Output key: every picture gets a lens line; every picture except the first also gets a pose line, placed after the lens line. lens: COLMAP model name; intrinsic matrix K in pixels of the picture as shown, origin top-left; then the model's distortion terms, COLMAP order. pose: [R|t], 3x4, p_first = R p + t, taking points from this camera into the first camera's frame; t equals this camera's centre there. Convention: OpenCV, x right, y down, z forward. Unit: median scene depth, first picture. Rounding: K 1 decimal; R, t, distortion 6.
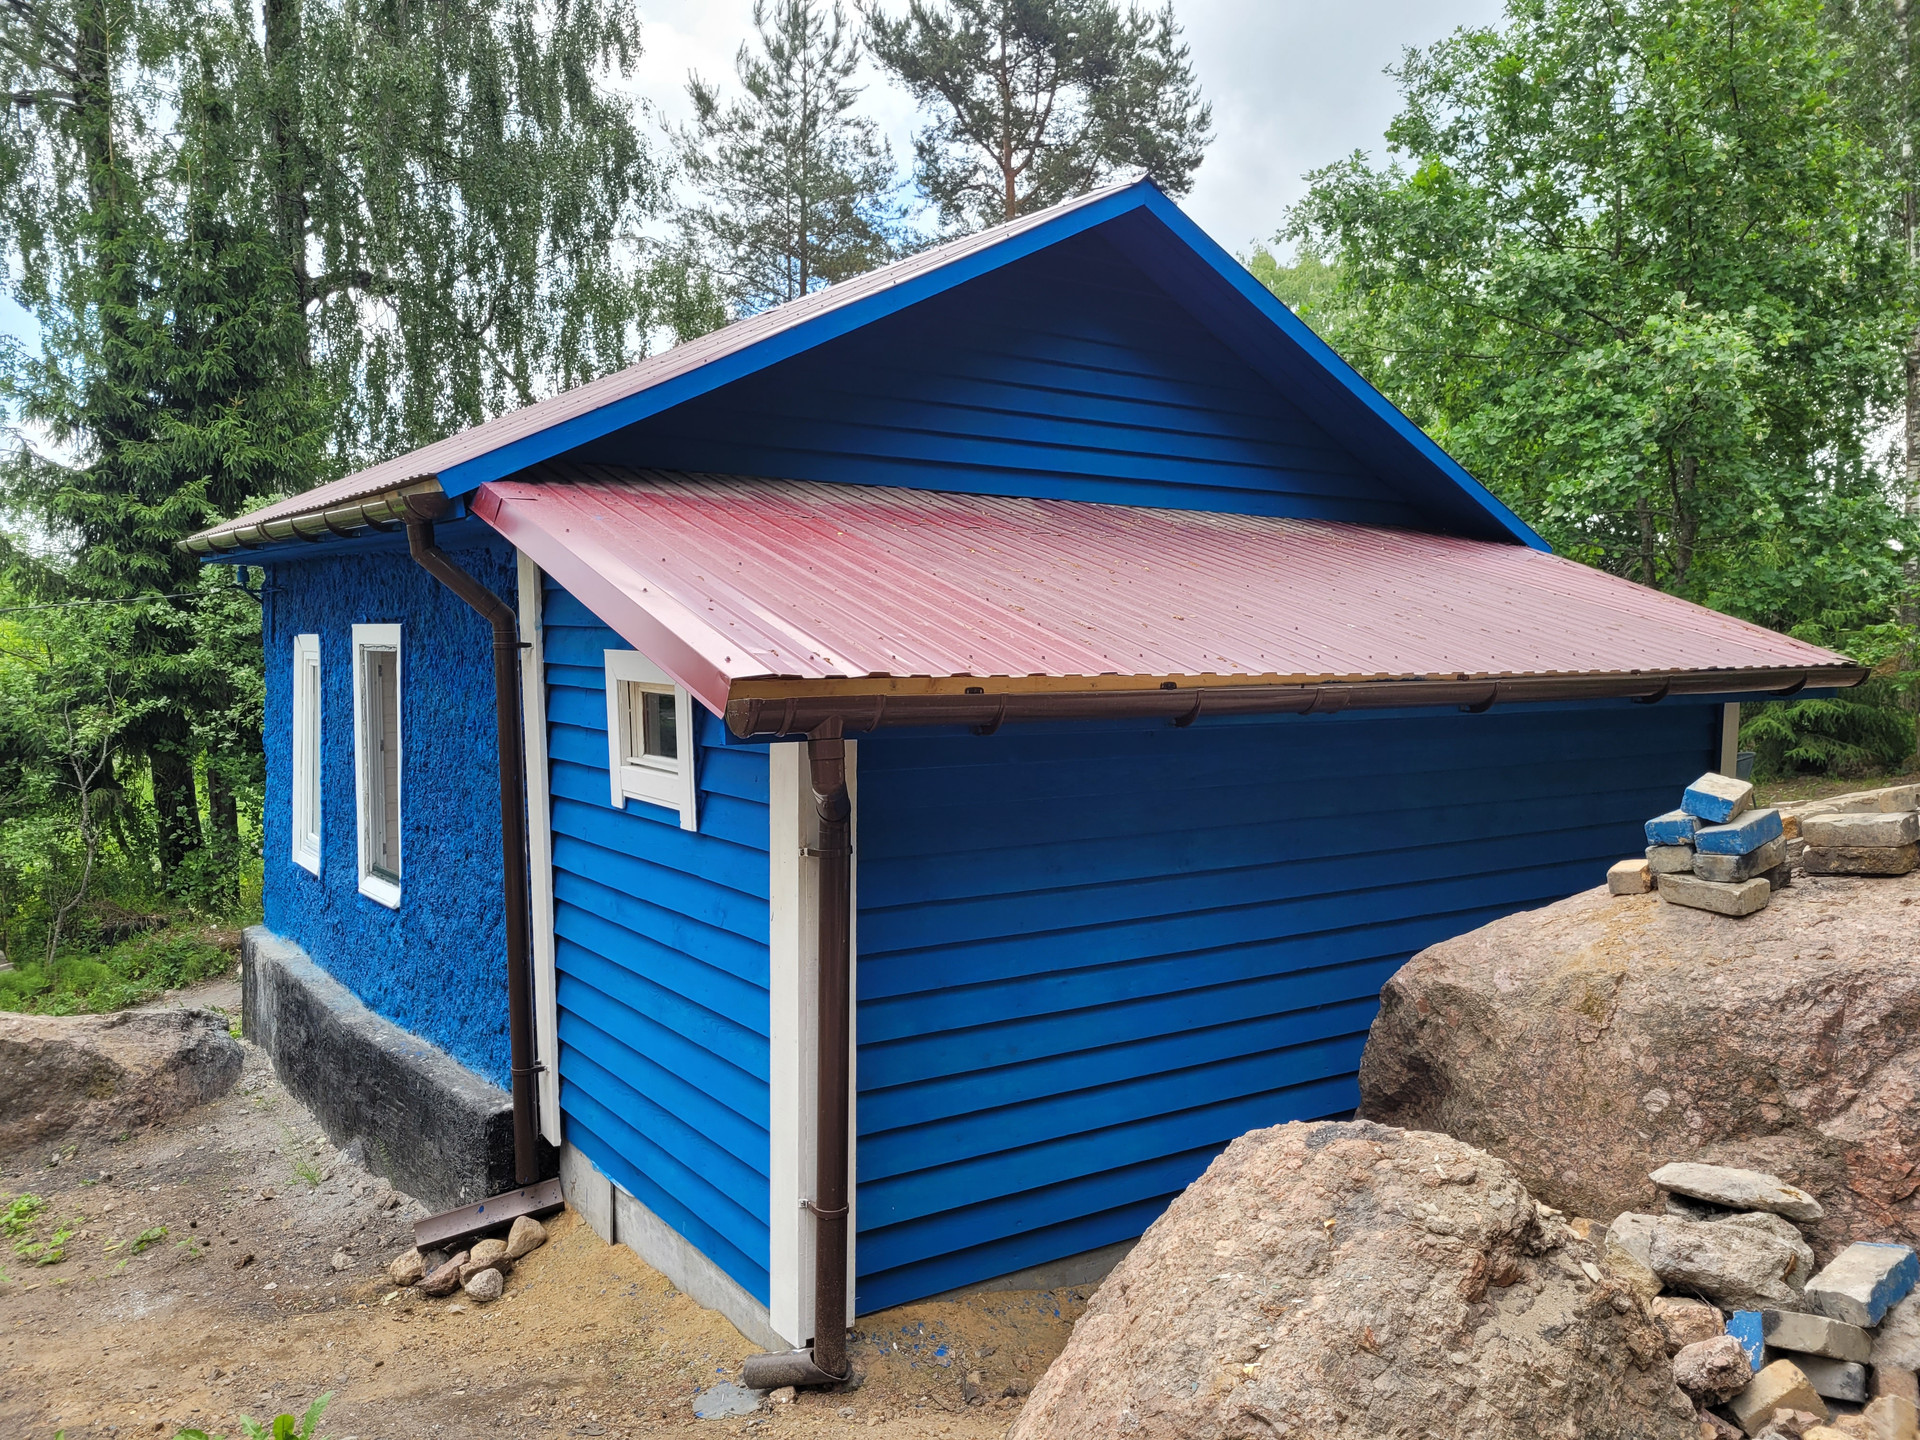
lens RADIAL K [[1465.2, 0, 961.2], [0, 1465.2, 720.5], [0, 0, 1]] dist [0.031370, -0.011989]
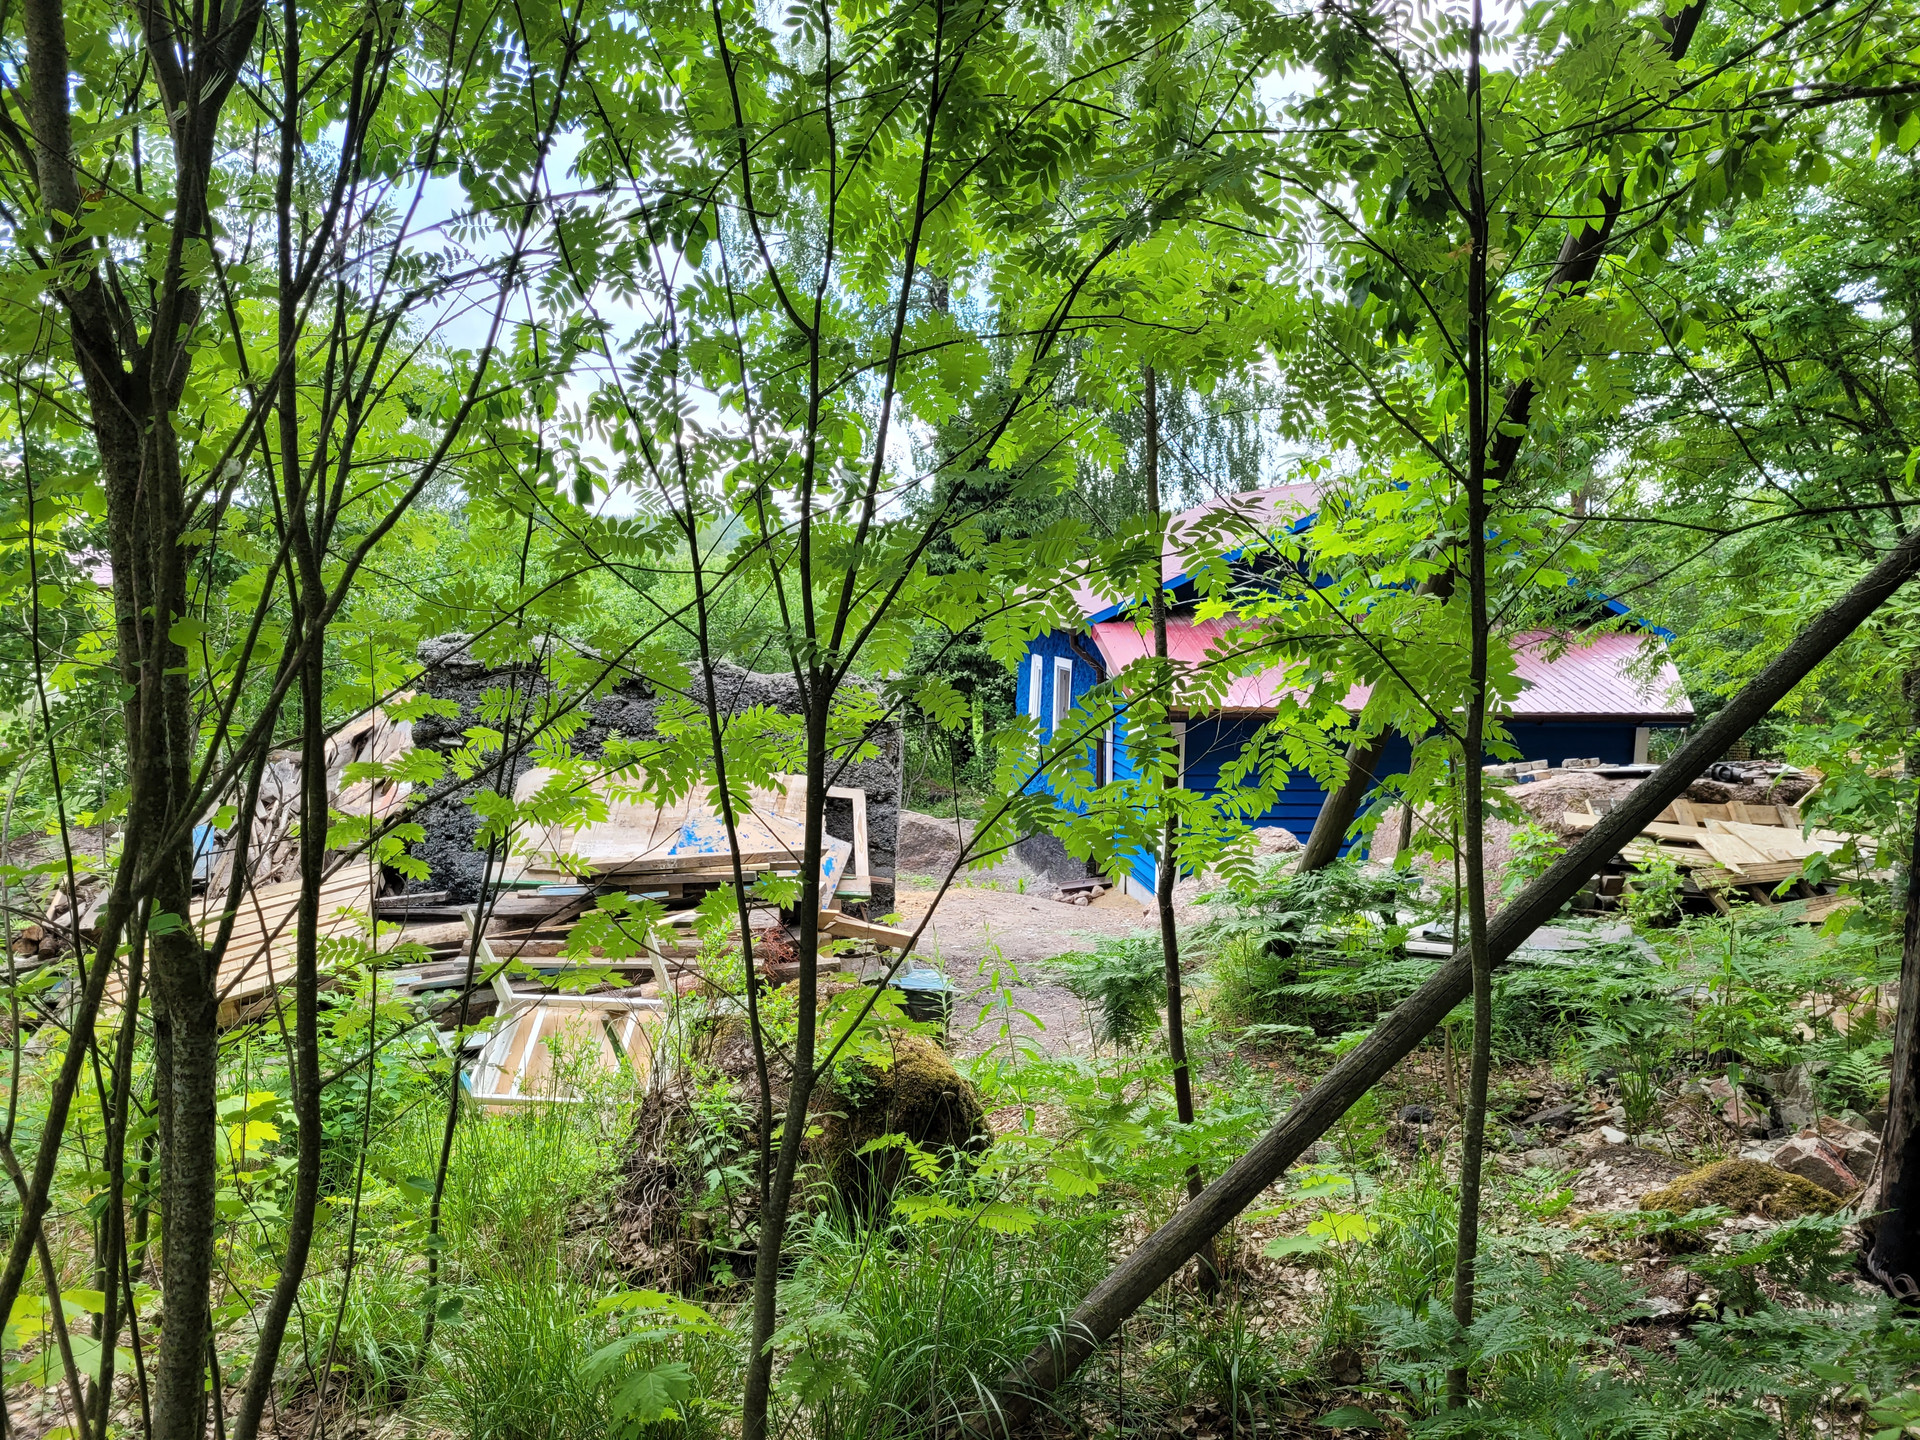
lens RADIAL K [[1465.2, 0, 959.9], [0, 1465.2, 720.0], [0, 0, 1]] dist [0.031370, -0.011989]
pose [[0.889970, 0.063253, -0.451611, 0.440649], [-0.050094, 0.997901, 0.041049, -0.044803], [0.453259, -0.013910, 0.891270, -0.989301]]
